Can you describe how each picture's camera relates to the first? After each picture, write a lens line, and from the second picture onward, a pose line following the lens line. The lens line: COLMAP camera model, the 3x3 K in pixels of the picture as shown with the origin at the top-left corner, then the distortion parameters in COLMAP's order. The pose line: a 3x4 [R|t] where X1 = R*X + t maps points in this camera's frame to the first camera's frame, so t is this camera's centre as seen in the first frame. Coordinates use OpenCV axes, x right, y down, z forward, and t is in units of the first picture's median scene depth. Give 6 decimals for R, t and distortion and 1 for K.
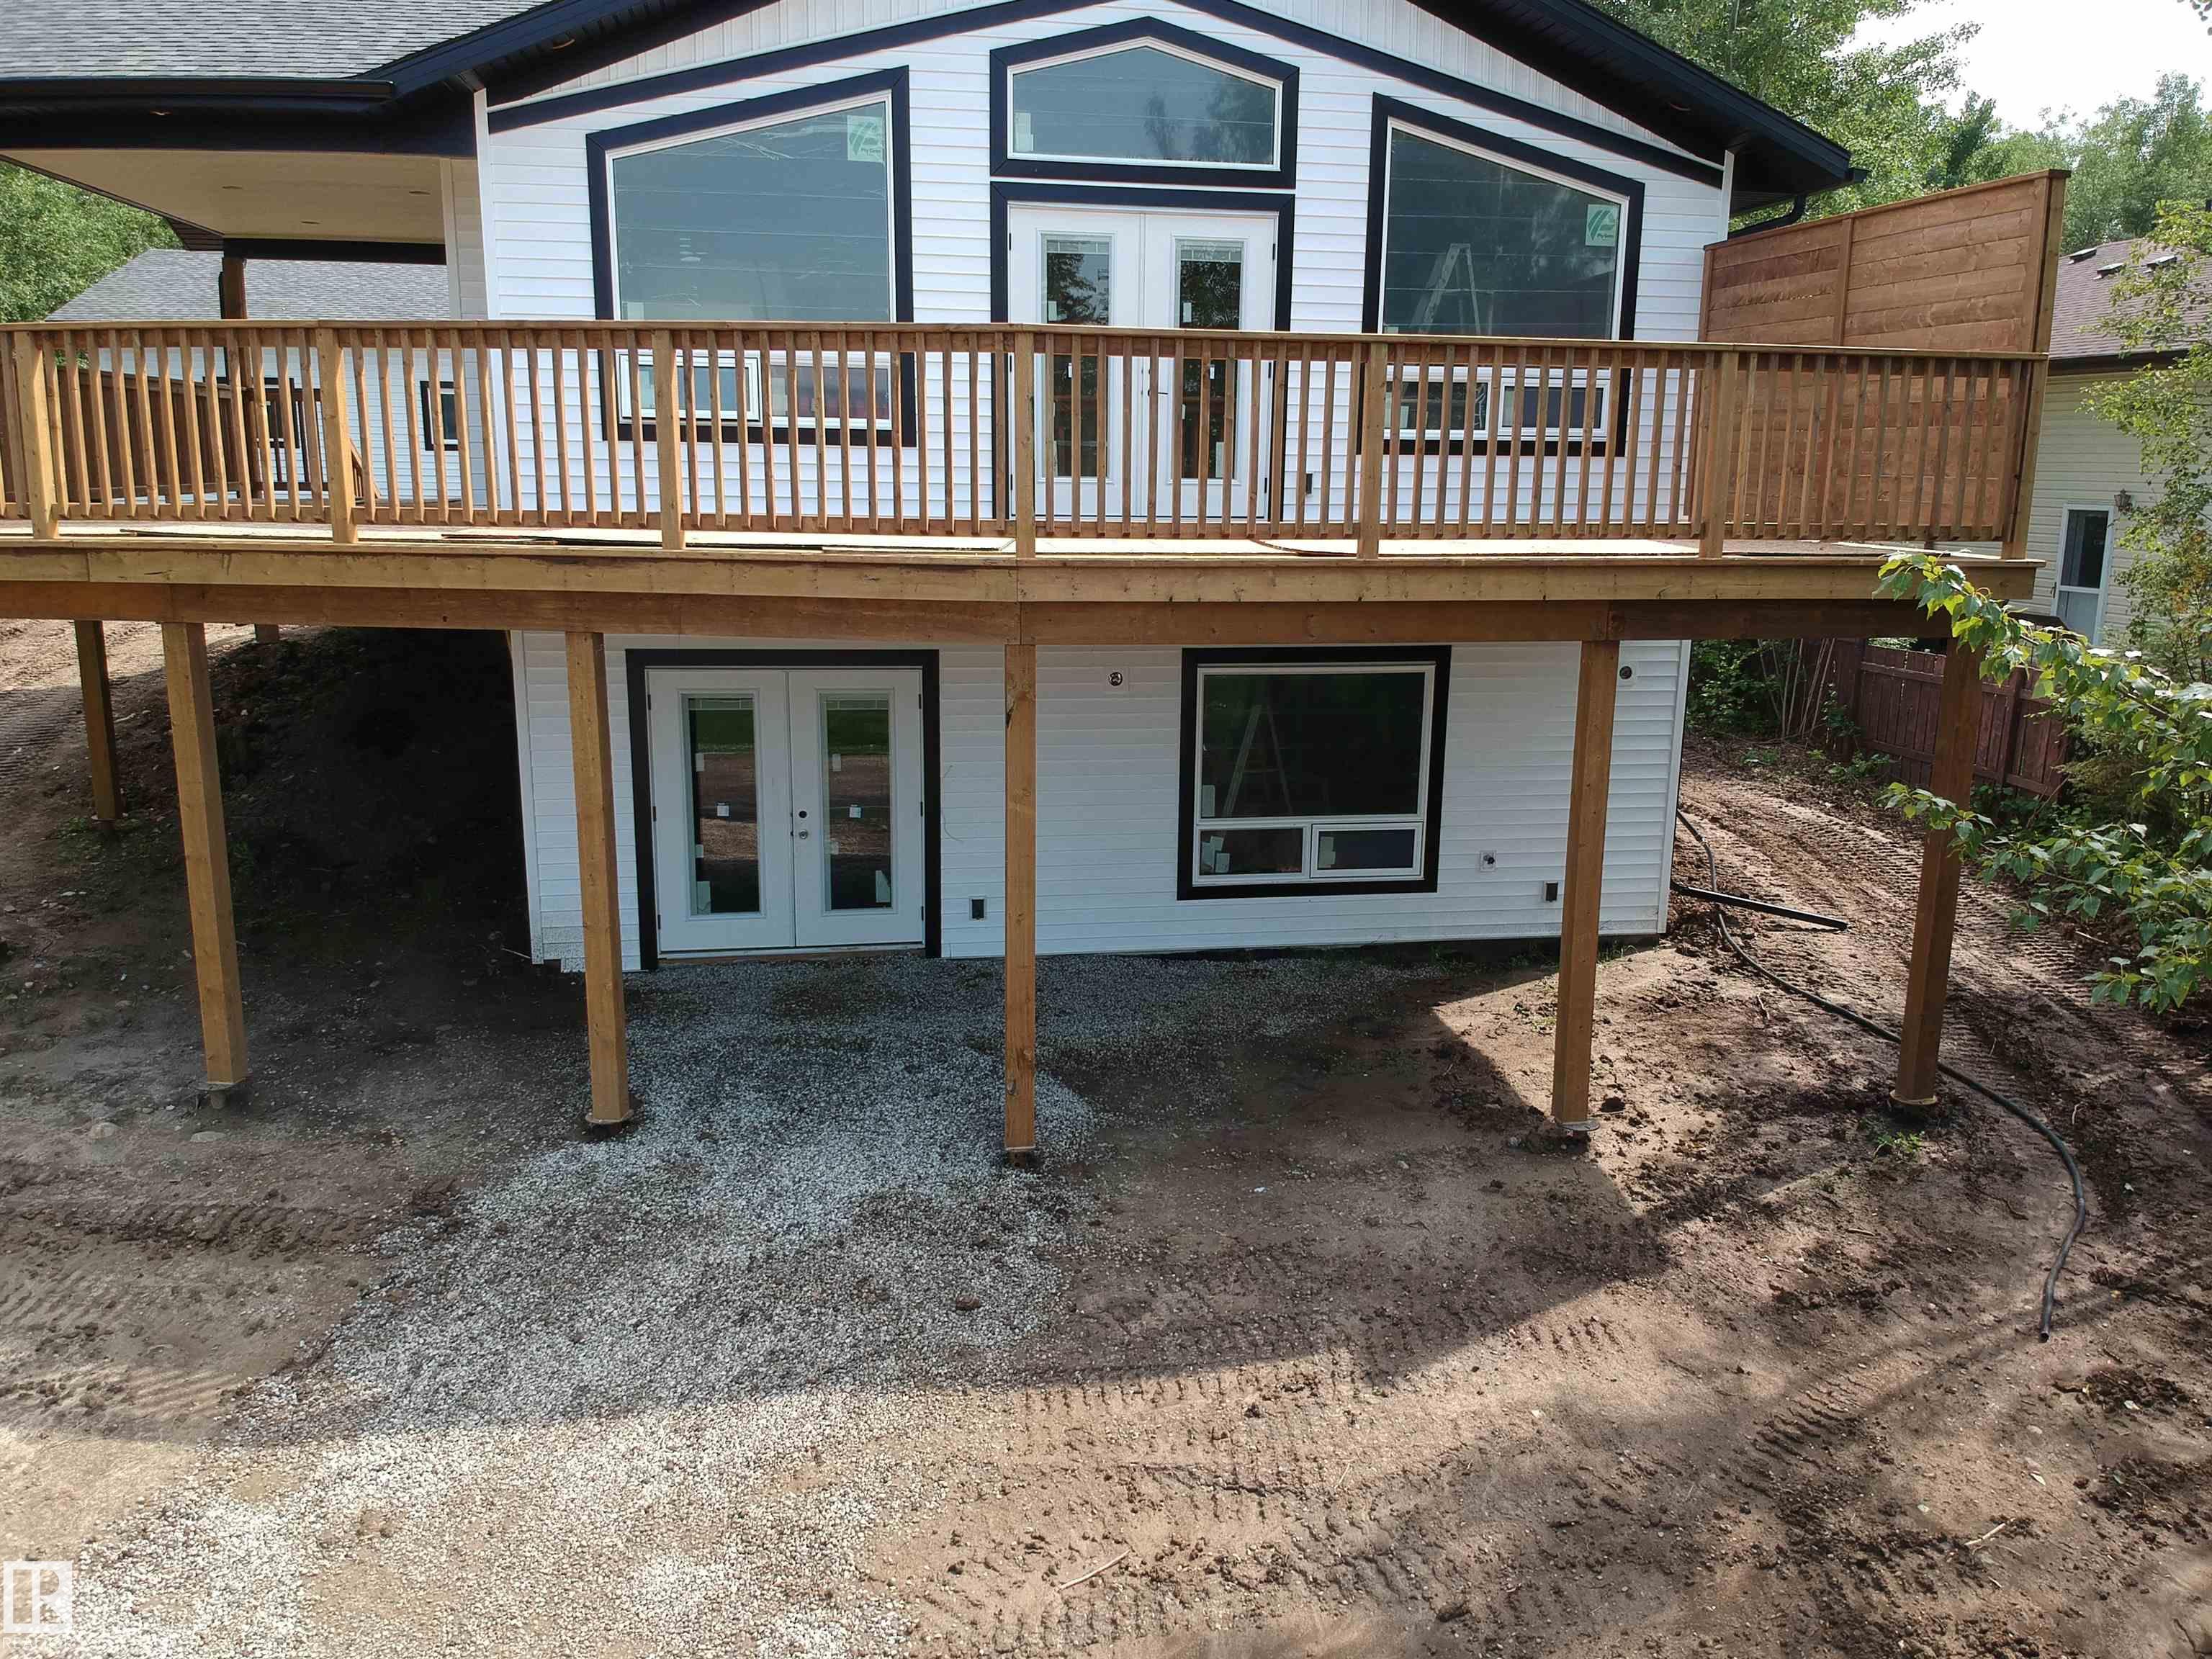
lens RADIAL K [[1649.7, 0, 1134.4], [0, 1649.7, 829.6], [0, 0, 1]] dist [0.102379, -0.184511]
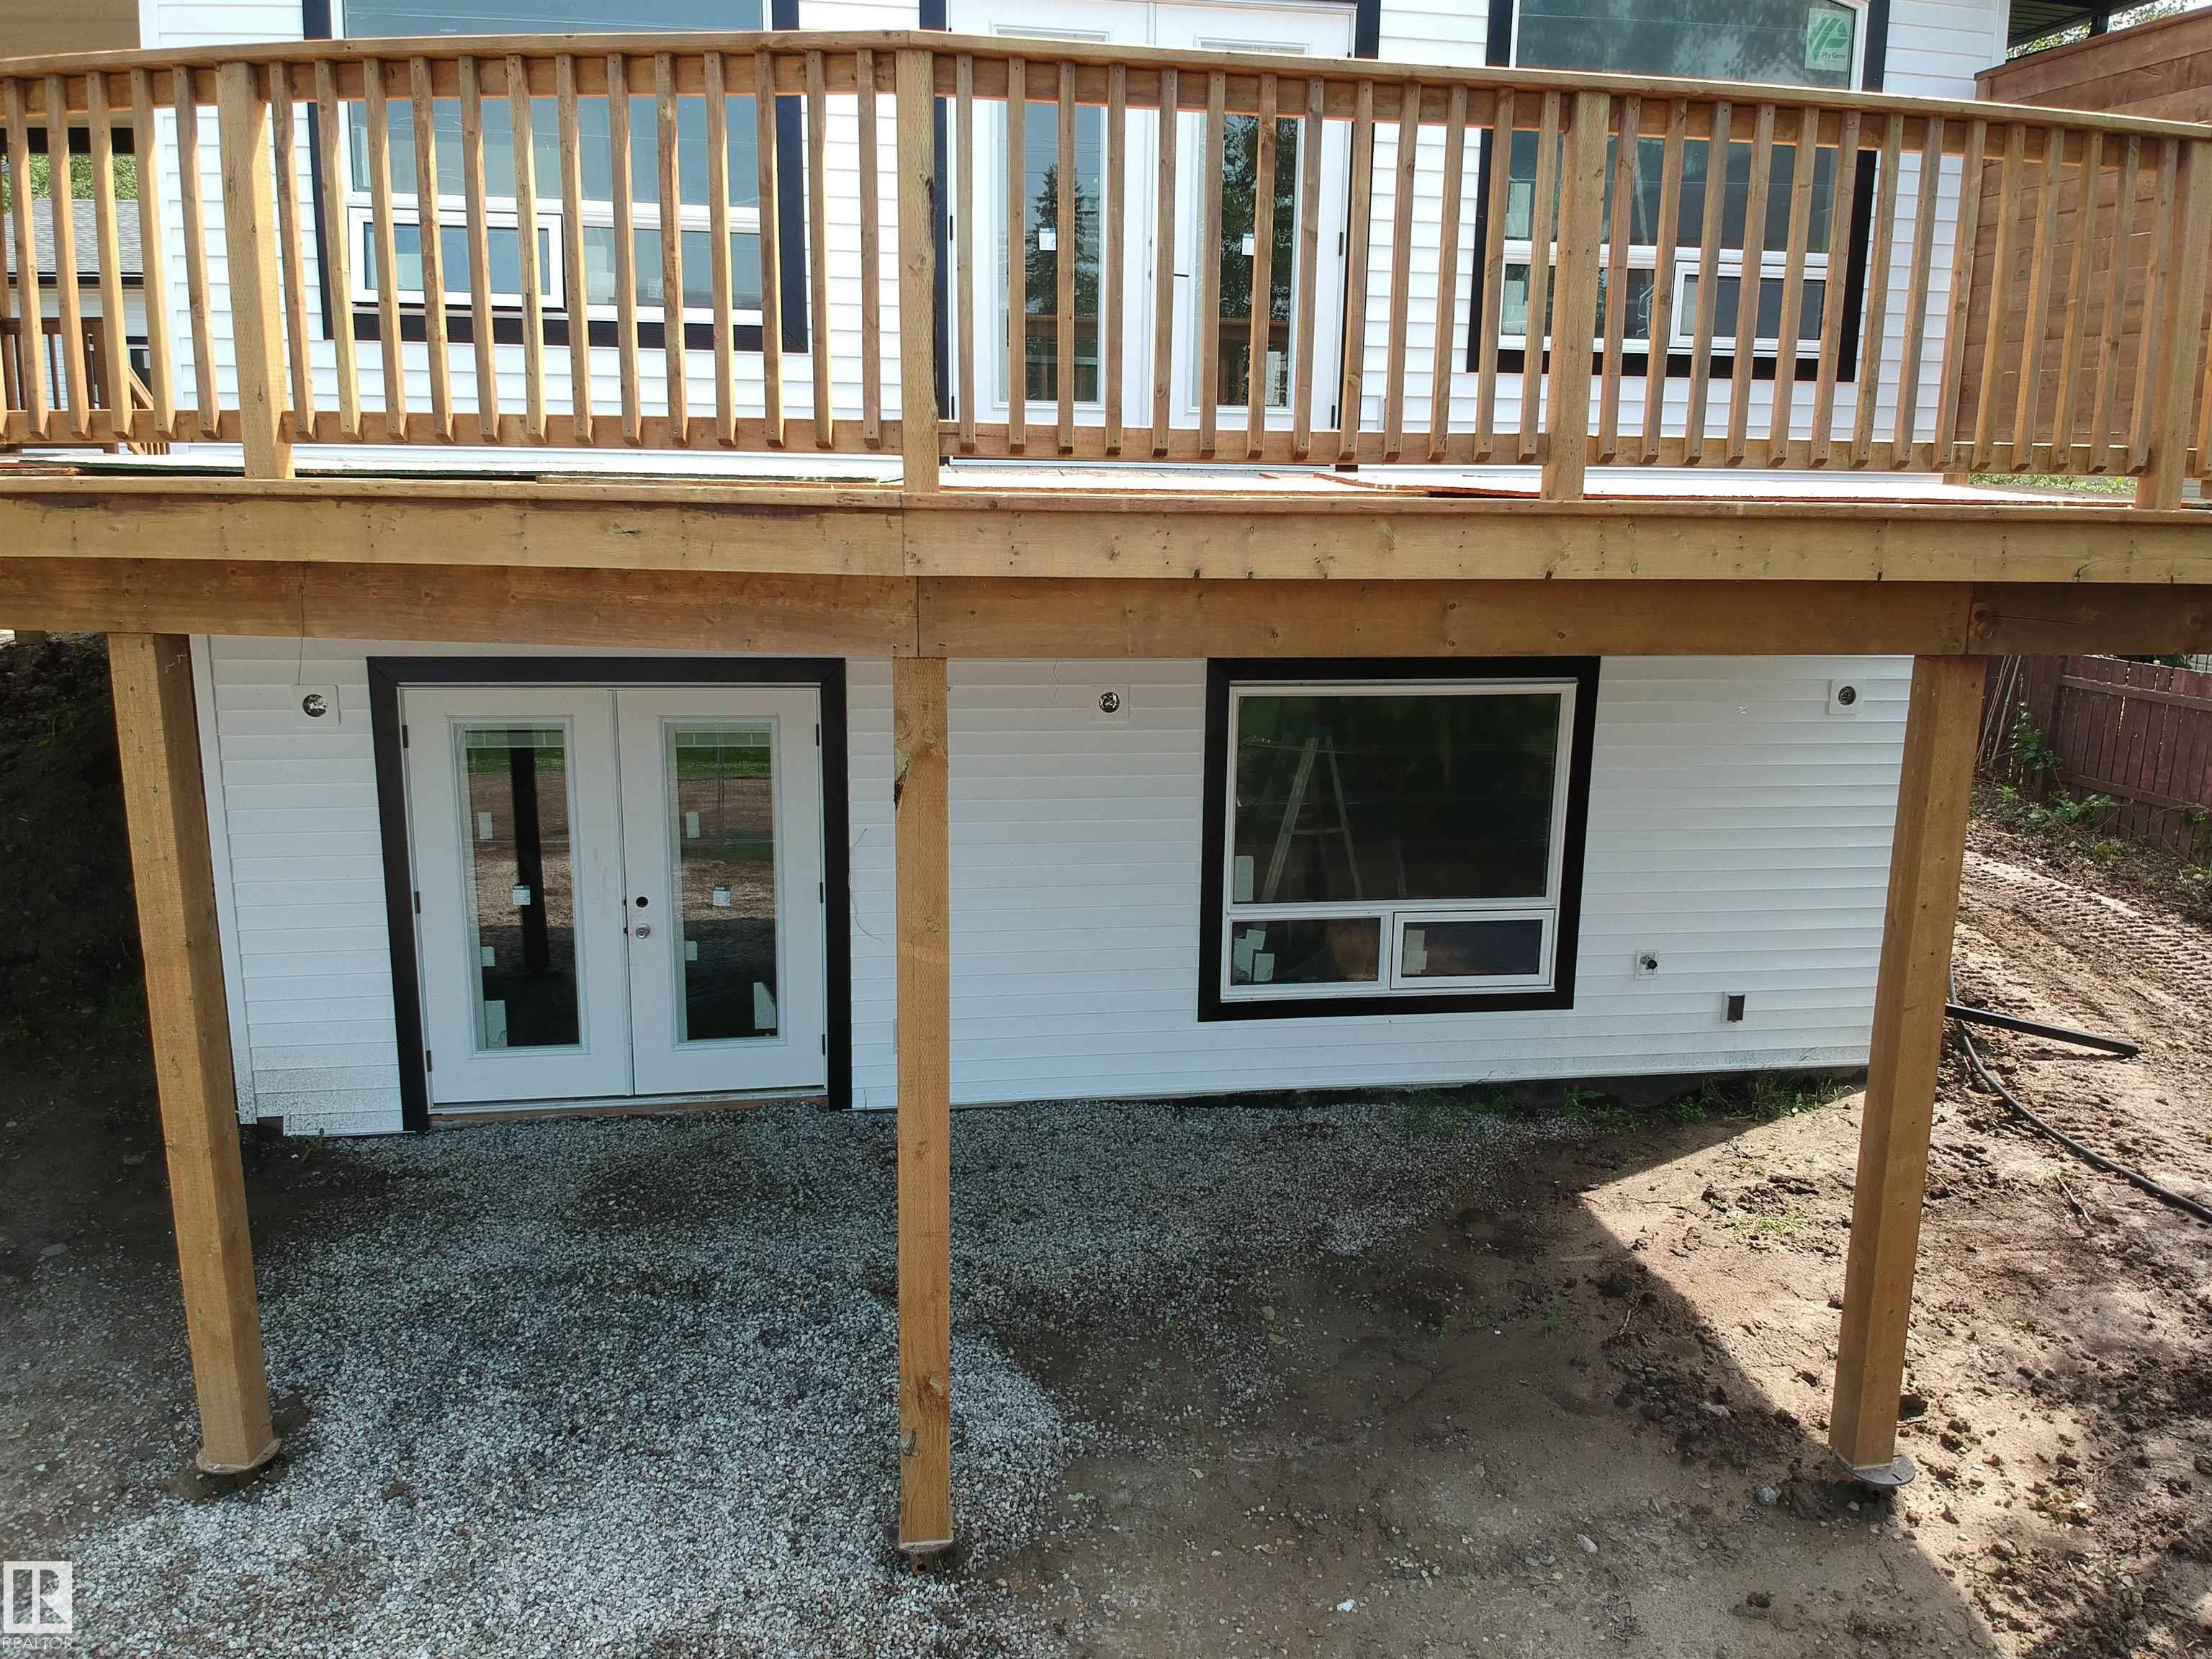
lens RADIAL K [[1649.7, 0, 1134.4], [0, 1649.7, 829.6], [0, 0, 1]] dist [0.102379, -0.184511]
pose [[0.999959, 0.005175, -0.007451, 0.004325], [-0.005175, 0.999987, 0.000004, -0.041366], [0.007451, 0.000034, 0.999972, 0.339563]]
